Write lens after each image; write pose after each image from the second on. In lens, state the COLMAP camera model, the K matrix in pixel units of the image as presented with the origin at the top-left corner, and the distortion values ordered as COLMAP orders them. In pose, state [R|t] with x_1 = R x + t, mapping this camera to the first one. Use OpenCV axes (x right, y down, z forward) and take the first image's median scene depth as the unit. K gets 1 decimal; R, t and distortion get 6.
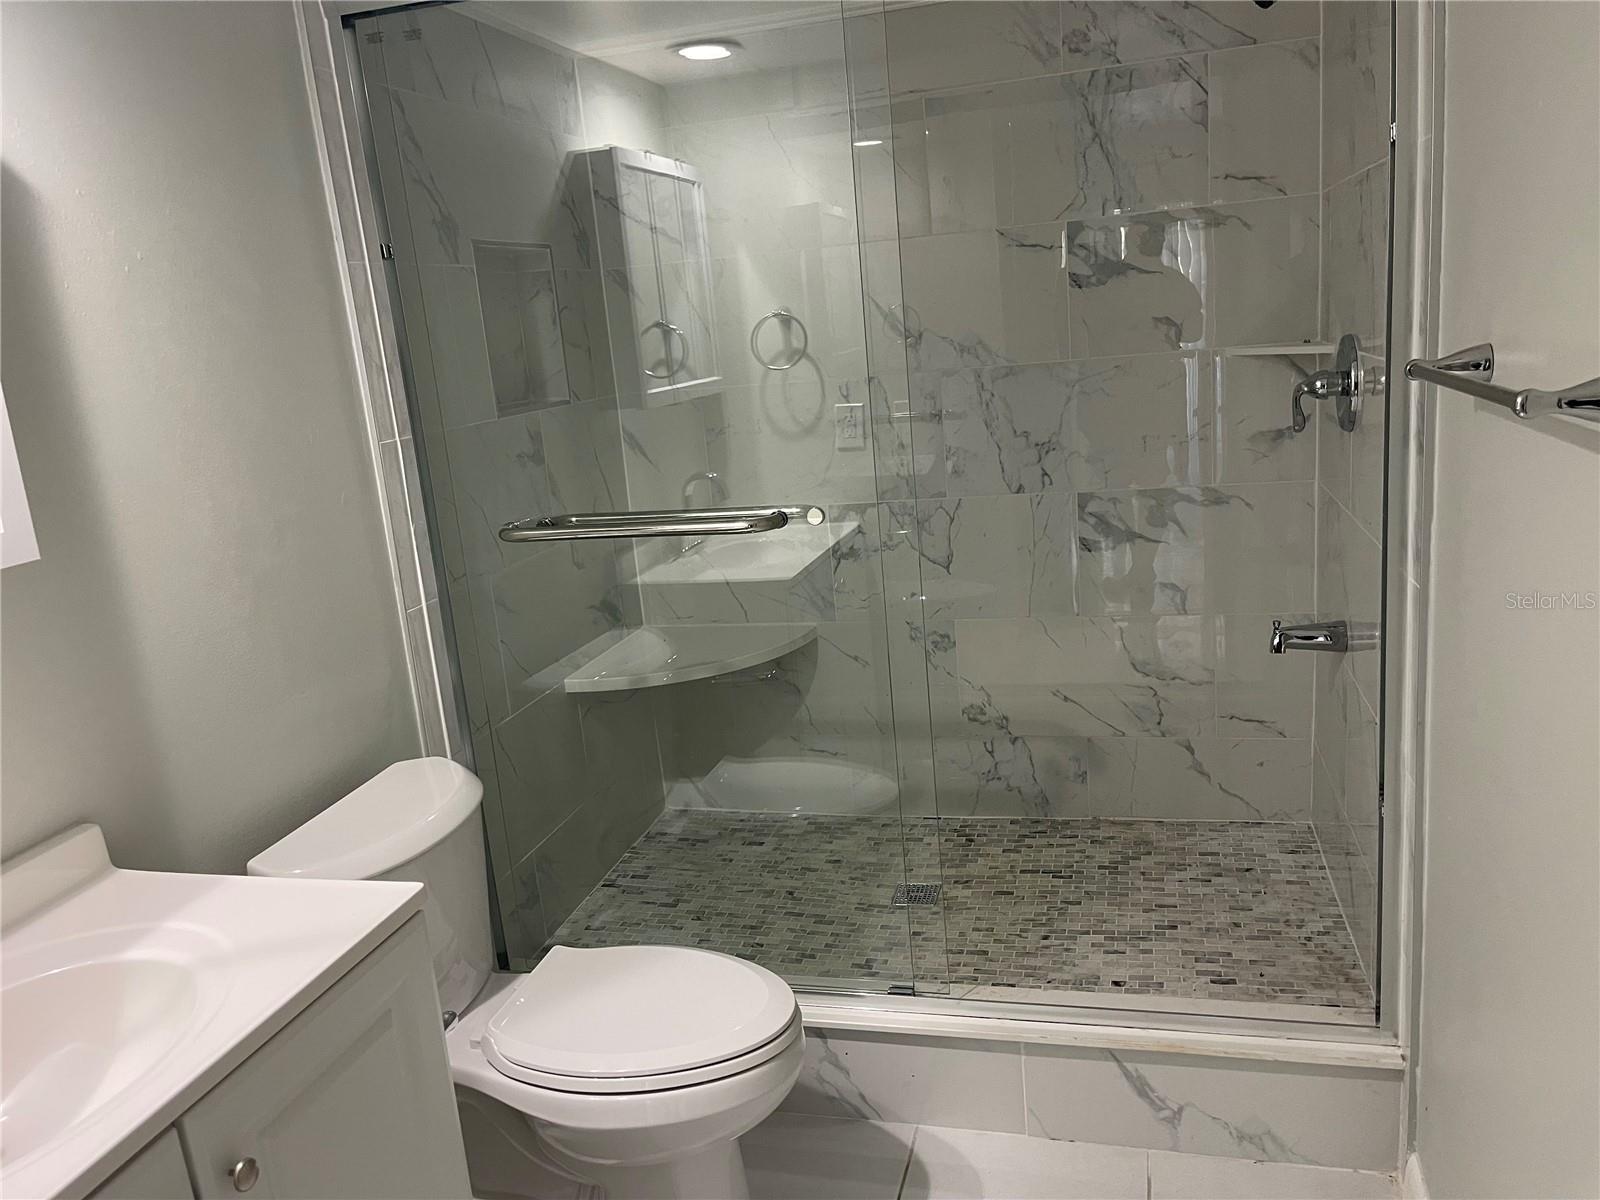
lens RADIAL K [[1195.4, 0, 810.6], [0, 1195.4, 595.6], [0, 0, 1]] dist [0.064174, -0.078208]
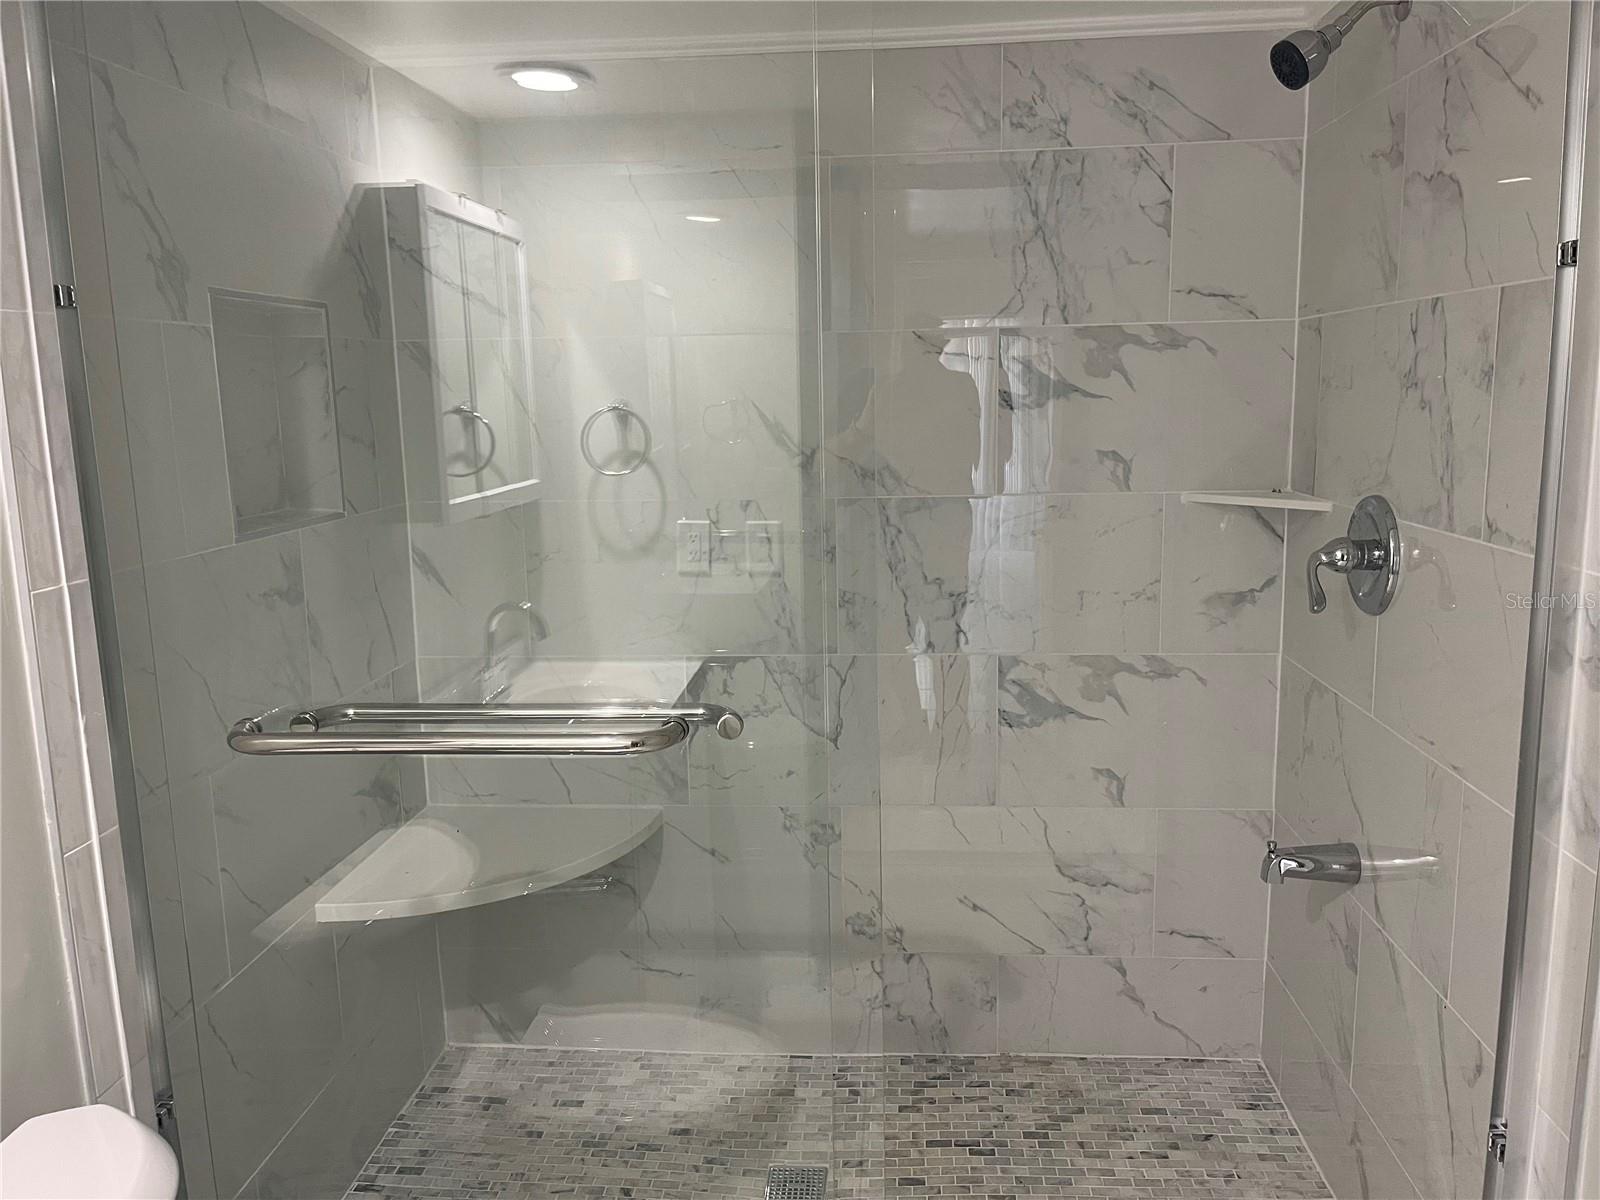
lens RADIAL K [[1195.4, 0, 810.6], [0, 1195.4, 595.6], [0, 0, 1]] dist [0.064174, -0.078208]
pose [[0.980591, 0.034202, 0.193059, -0.061308], [-0.021362, 0.997443, -0.068202, -0.068369], [-0.194898, 0.062754, 0.978814, 0.228099]]
